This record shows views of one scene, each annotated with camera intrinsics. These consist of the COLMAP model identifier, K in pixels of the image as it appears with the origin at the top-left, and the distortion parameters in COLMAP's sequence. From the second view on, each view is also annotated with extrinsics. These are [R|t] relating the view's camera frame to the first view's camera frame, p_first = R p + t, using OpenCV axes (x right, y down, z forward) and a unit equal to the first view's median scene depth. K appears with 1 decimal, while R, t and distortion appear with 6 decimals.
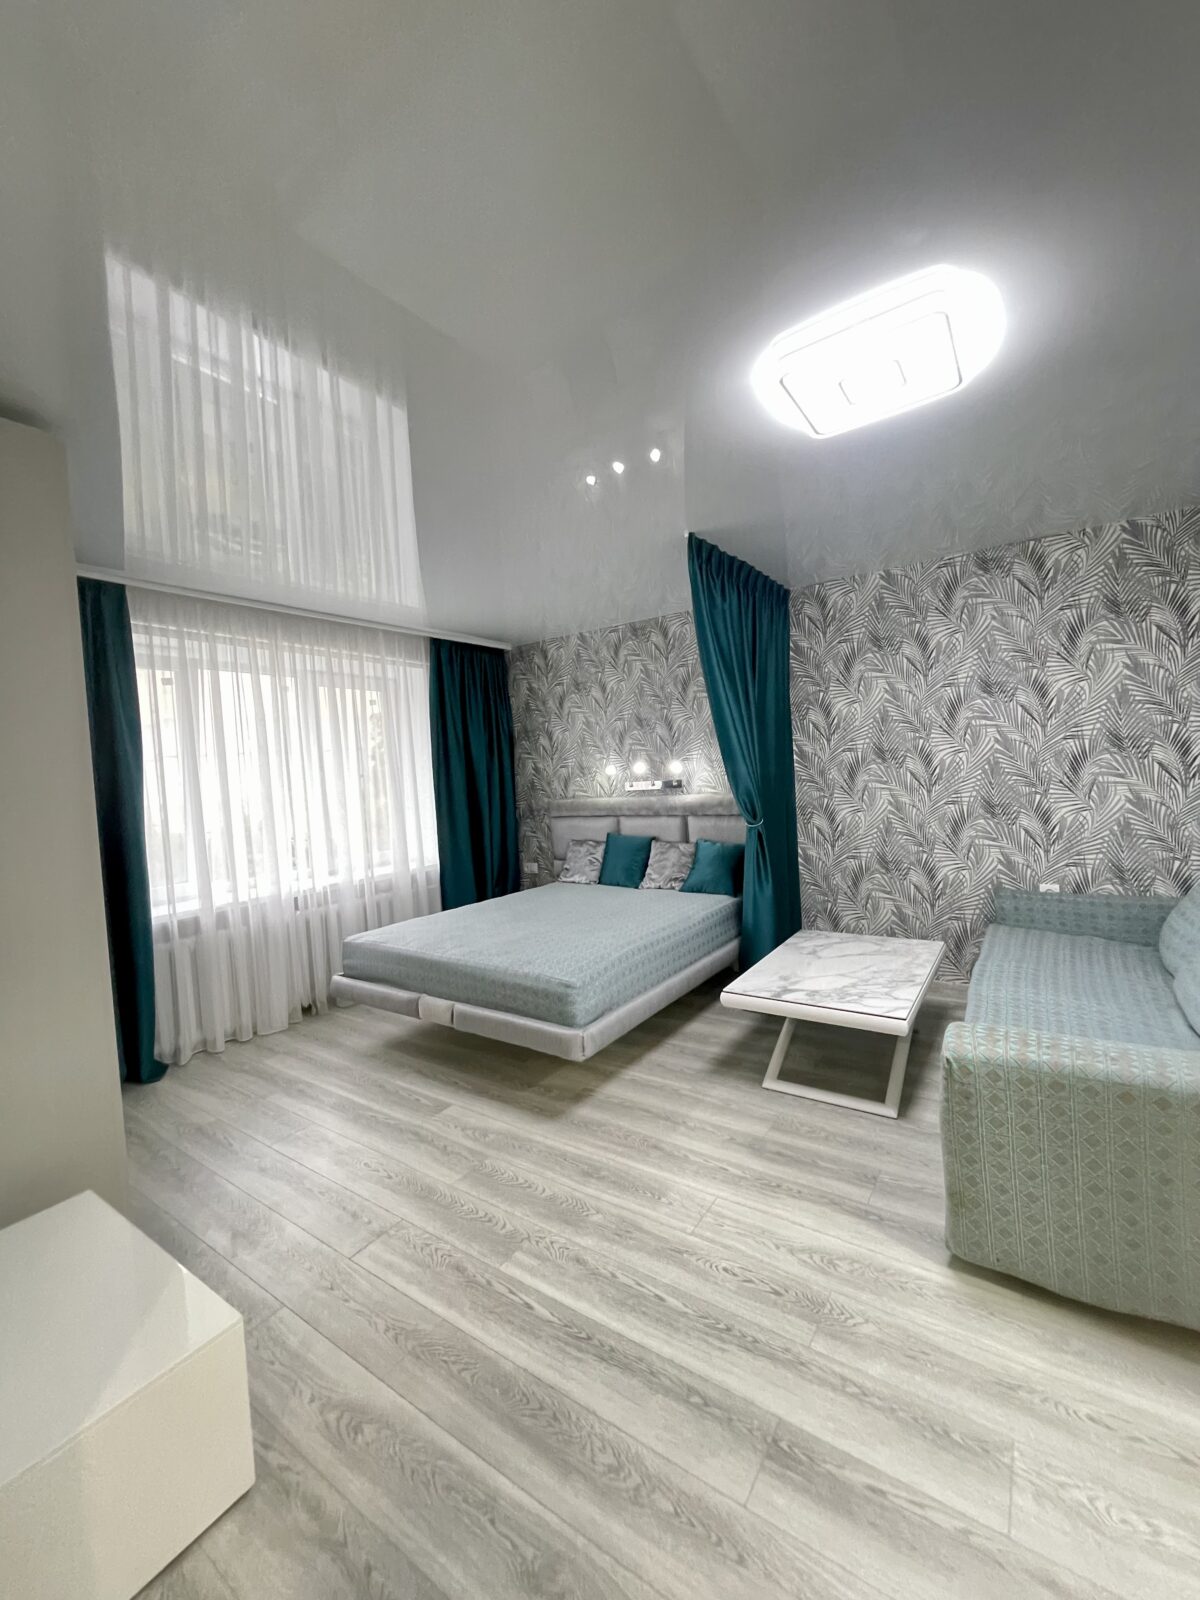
lens RADIAL K [[646.7, 0, 599.5], [0, 646.7, 797.0], [0, 0, 1]] dist [-0.001151, -0.000540]
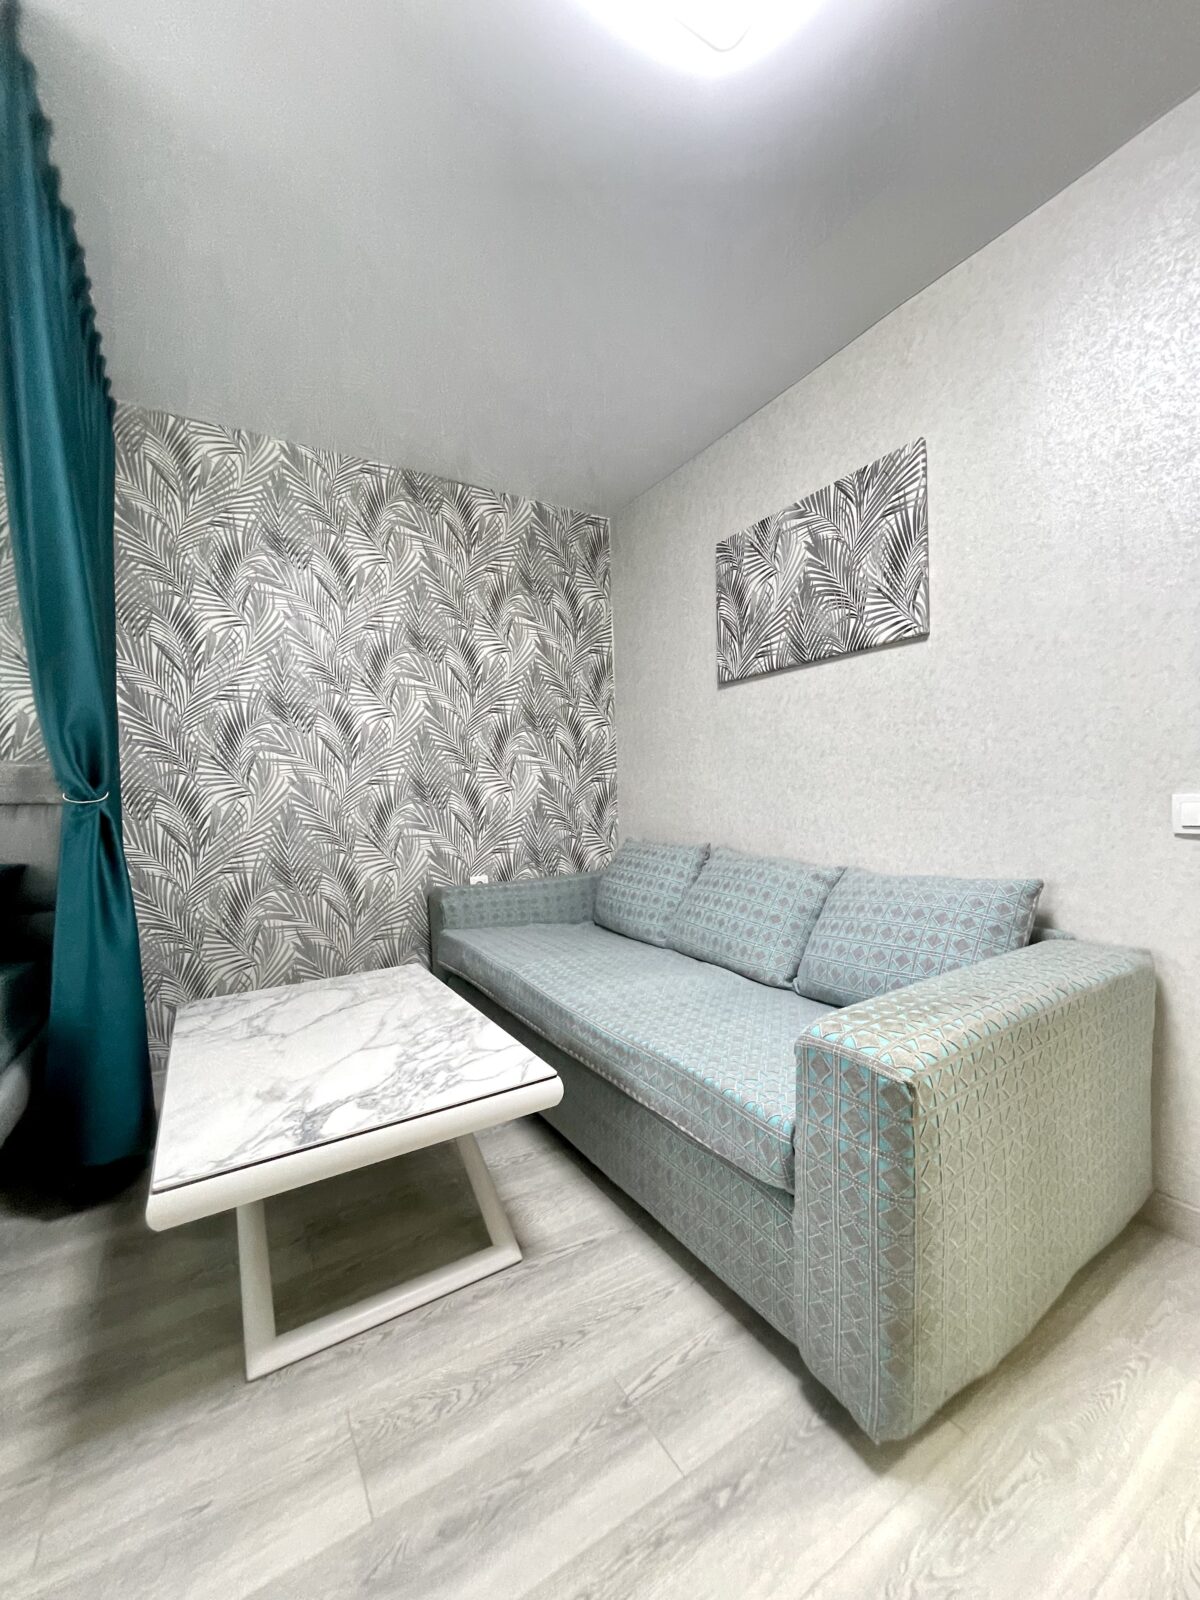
lens RADIAL K [[646.7, 0, 599.5], [0, 646.7, 797.0], [0, 0, 1]] dist [-0.001151, -0.000540]
pose [[0.402987, 0.038267, 0.914405, -0.046179], [0.042069, 0.997295, -0.060276, 0.095124], [-0.914238, 0.062759, 0.400287, 0.531582]]
